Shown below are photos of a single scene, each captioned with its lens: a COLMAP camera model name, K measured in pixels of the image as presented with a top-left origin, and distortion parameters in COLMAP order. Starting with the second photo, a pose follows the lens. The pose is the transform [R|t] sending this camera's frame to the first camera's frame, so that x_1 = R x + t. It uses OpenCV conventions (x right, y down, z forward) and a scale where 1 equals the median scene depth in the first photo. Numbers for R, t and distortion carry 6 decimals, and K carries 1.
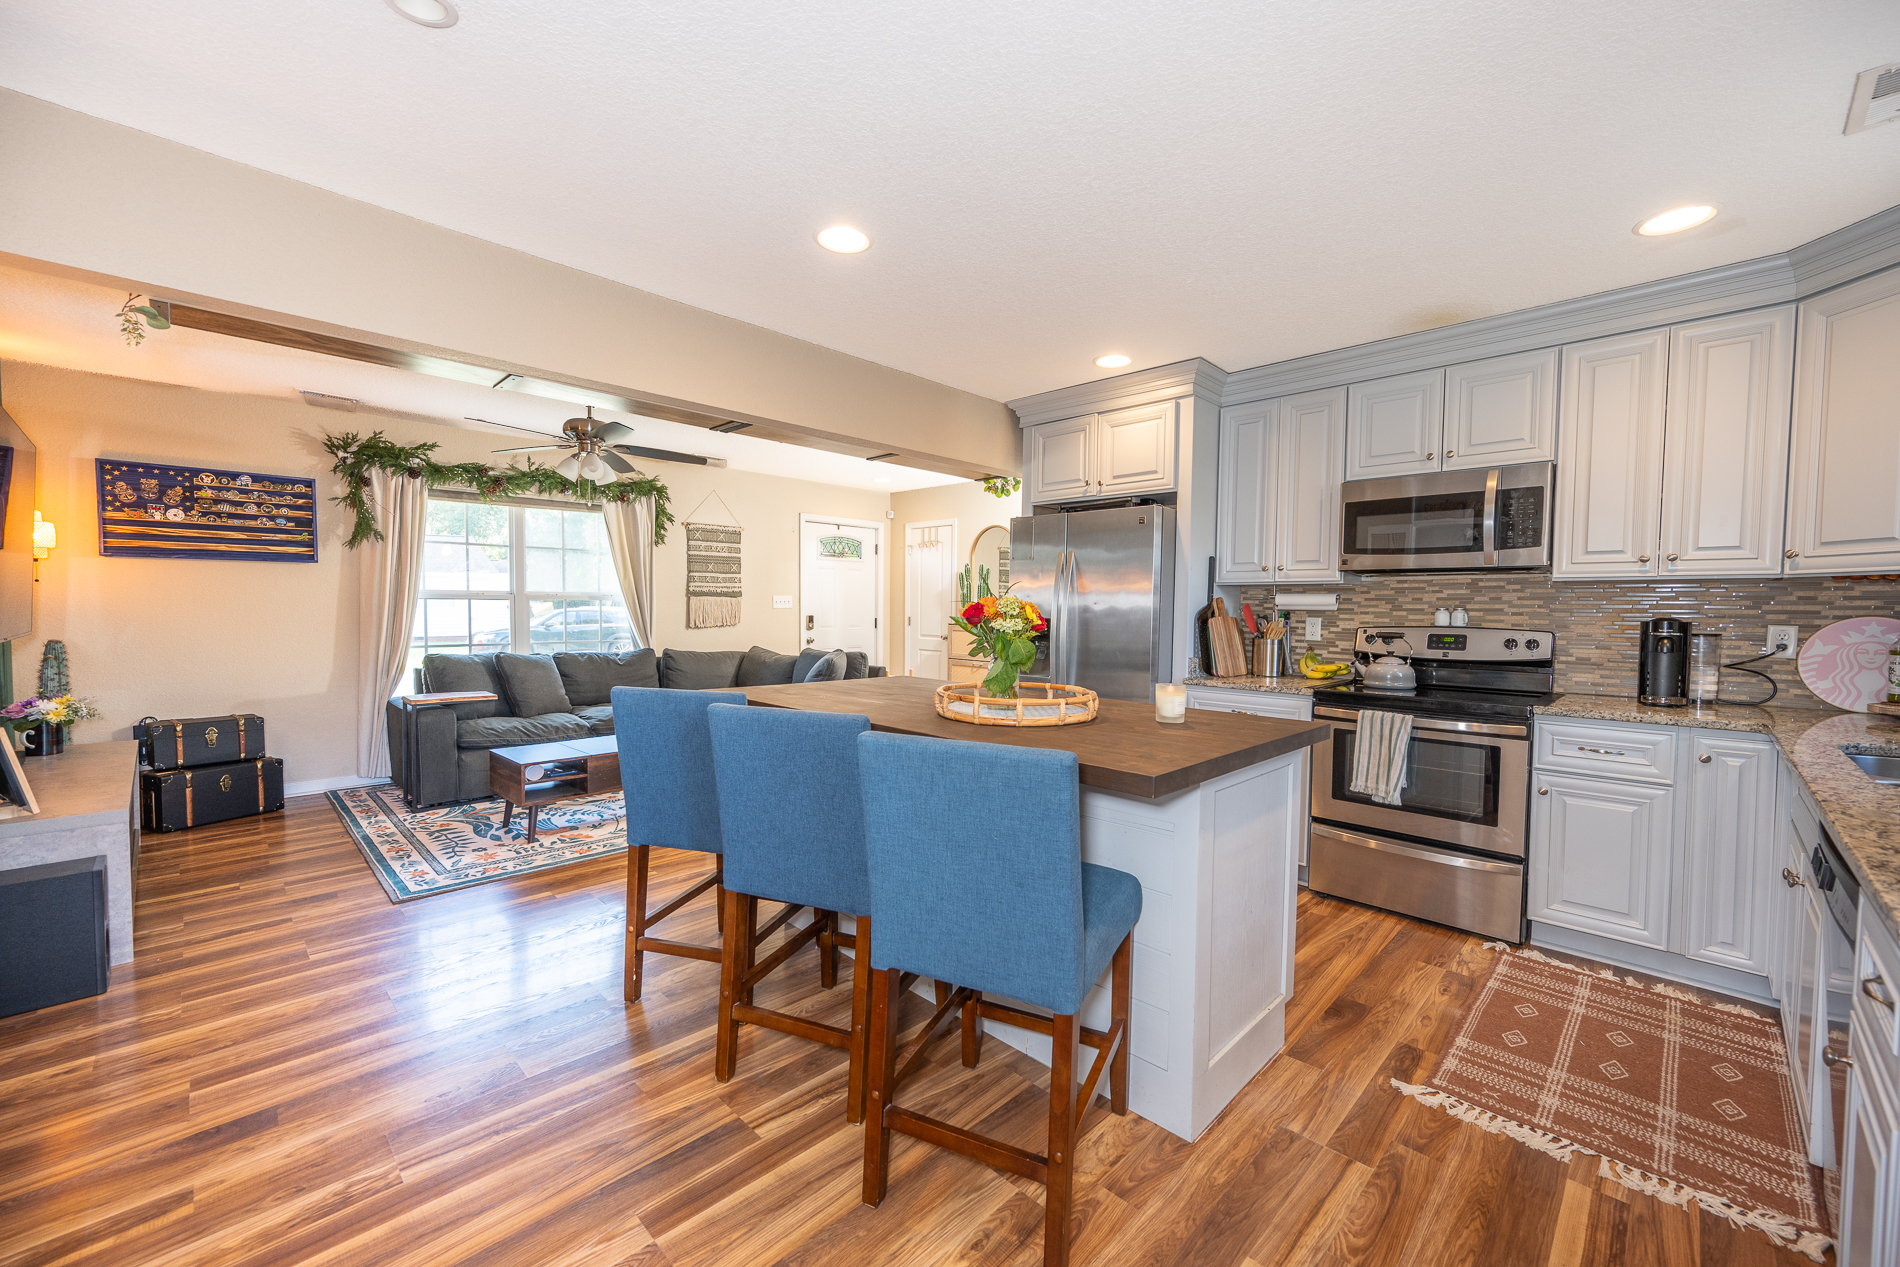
lens RADIAL K [[757.9, 0, 946.0], [0, 757.9, 635.7], [0, 0, 1]] dist [-0.002123, 0.000103]
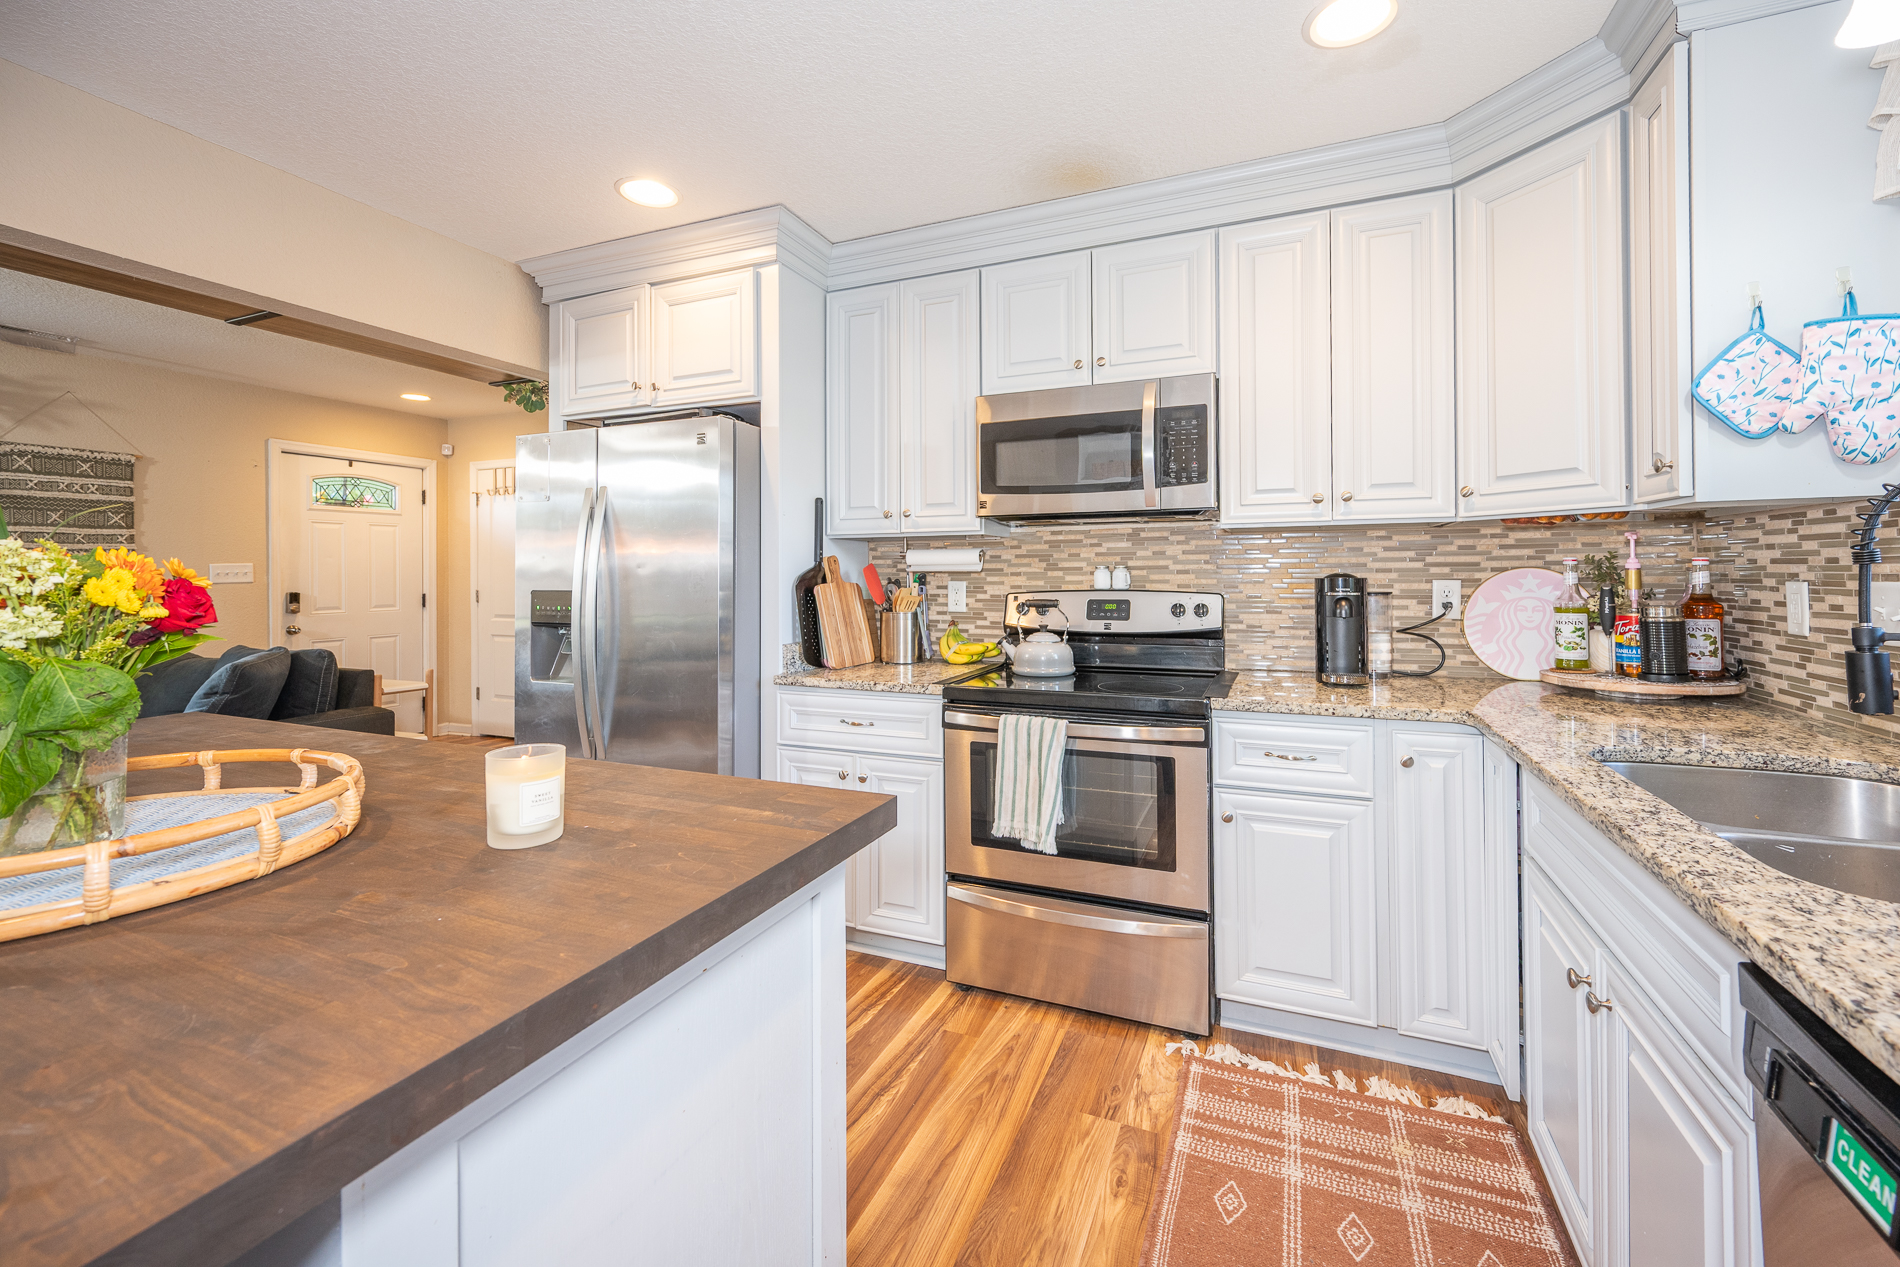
lens RADIAL K [[793.7, 0, 954.1], [0, 793.7, 571.2], [0, 0, 1]] dist [0.010546, 0.000150]
pose [[0.929204, -0.015833, 0.369229, 0.203490], [0.031062, 0.998893, -0.035338, -0.006804], [-0.368260, 0.044305, 0.928666, 0.285610]]
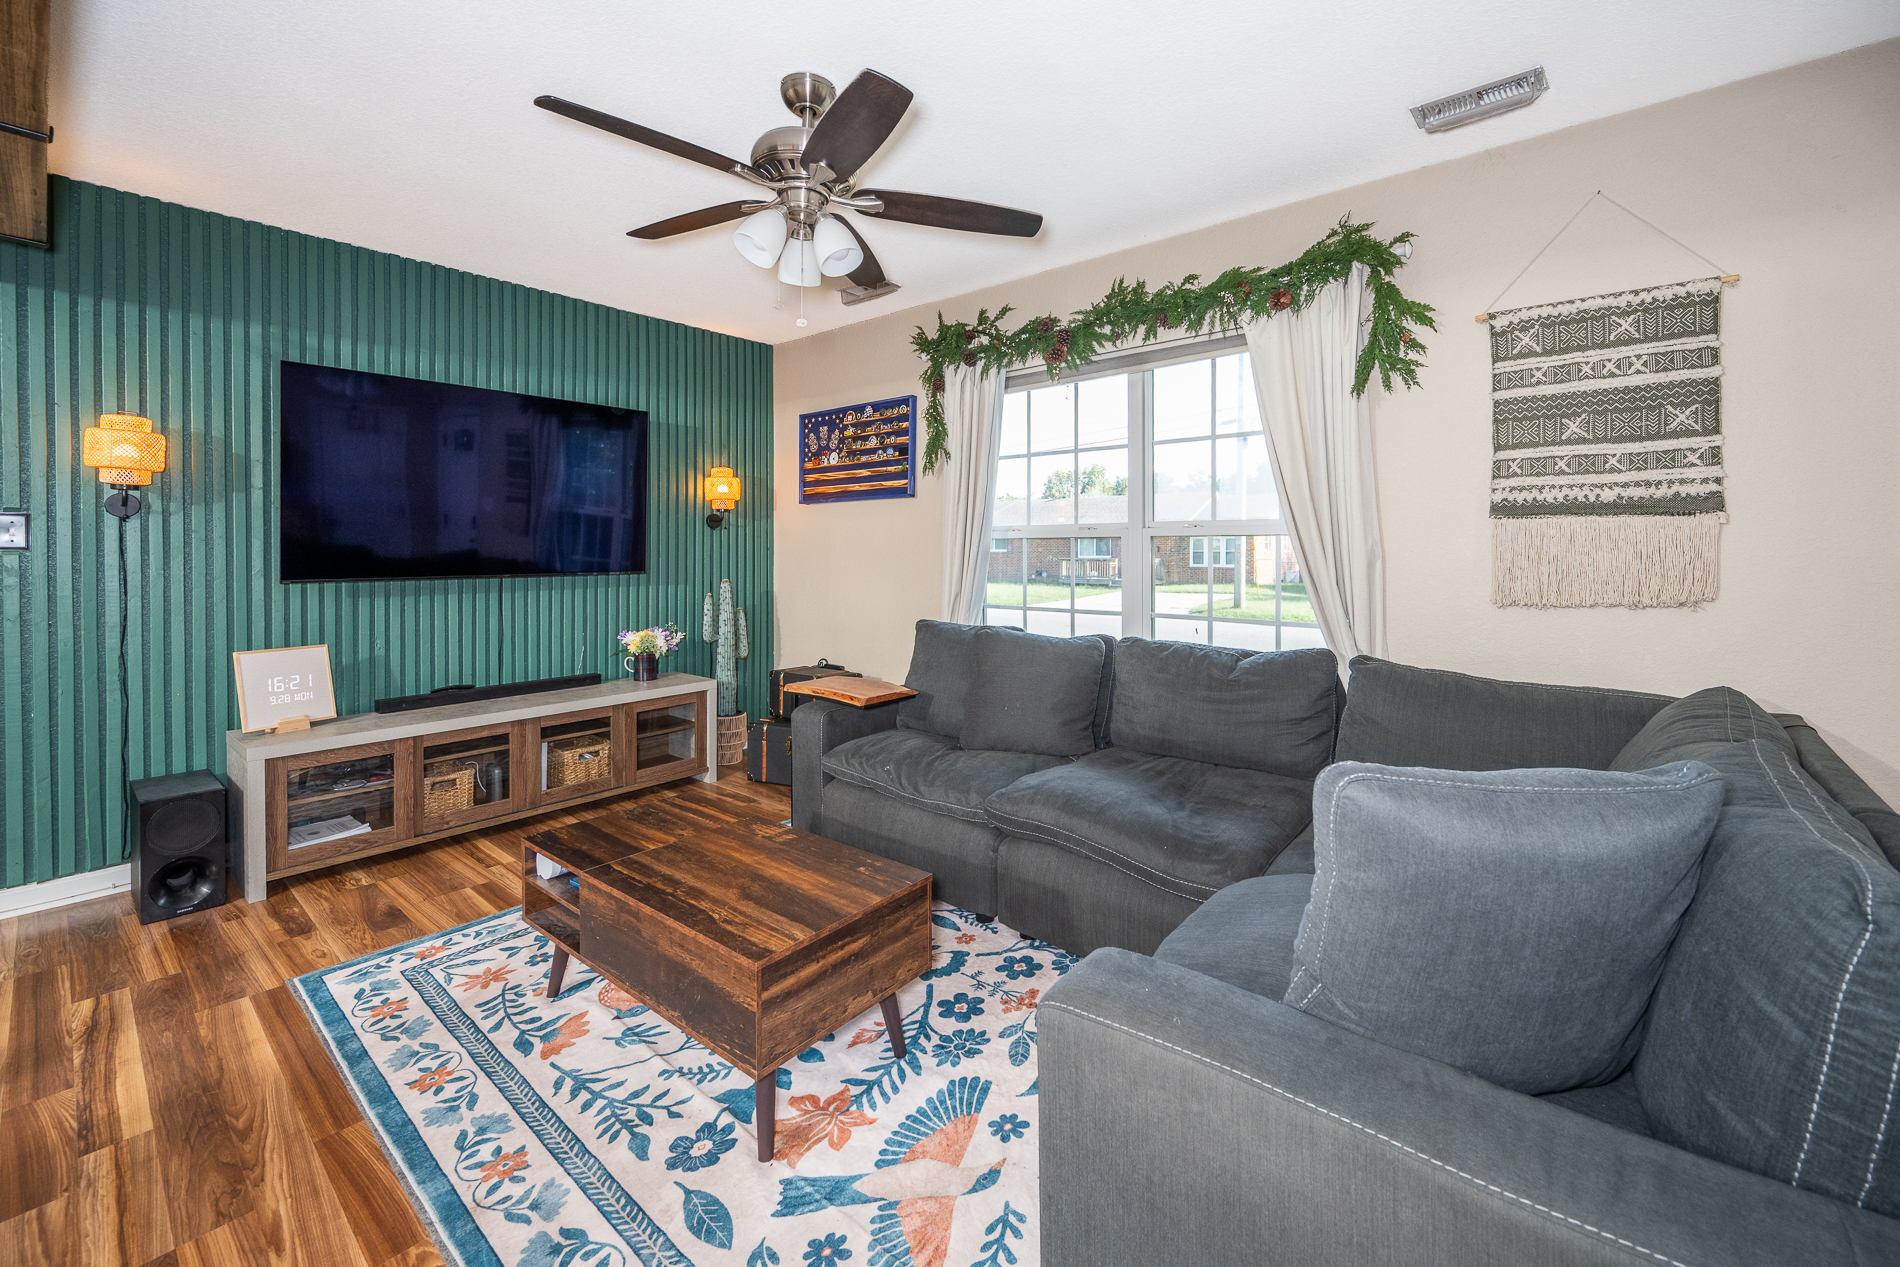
lens RADIAL K [[788.3, 0, 953.7], [0, 788.3, 554.9], [0, 0, 1]] dist [-0.001629, 0.000528]
pose [[0.075462, -0.002657, -0.997145, 0.019796], [-0.038187, 0.999255, -0.005552, -0.041321], [0.996417, 0.038497, 0.075305, 1.299129]]
